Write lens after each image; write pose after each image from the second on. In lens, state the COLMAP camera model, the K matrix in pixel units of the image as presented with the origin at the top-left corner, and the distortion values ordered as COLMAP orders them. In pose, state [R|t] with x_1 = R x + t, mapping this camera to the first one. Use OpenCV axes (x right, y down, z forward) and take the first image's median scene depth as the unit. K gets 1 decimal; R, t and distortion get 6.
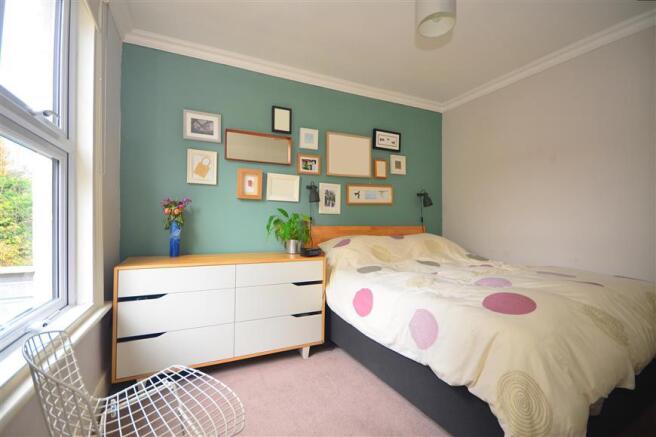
lens RADIAL K [[290.0, 0, 325.8], [0, 290.0, 218.3], [0, 0, 1]] dist [-0.000595, 0.000204]
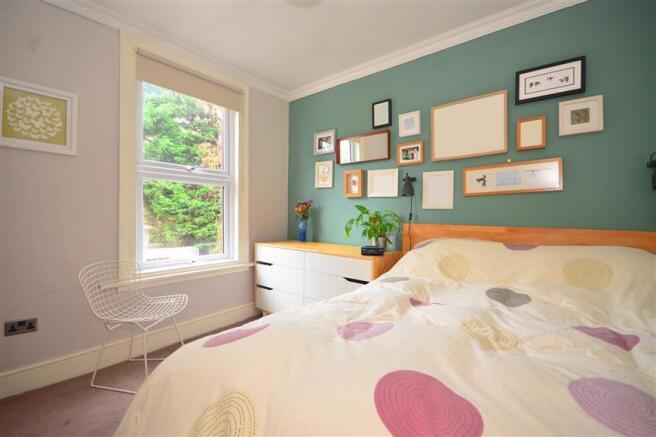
lens RADIAL K [[290.0, 0, 326.3], [0, 290.0, 216.2], [0, 0, 1]] dist [-0.000595, 0.000204]
pose [[0.423171, 0.006119, -0.906029, 0.635081], [-0.000942, 0.999980, 0.006314, -0.001346], [0.906049, -0.001818, 0.423168, 0.404123]]
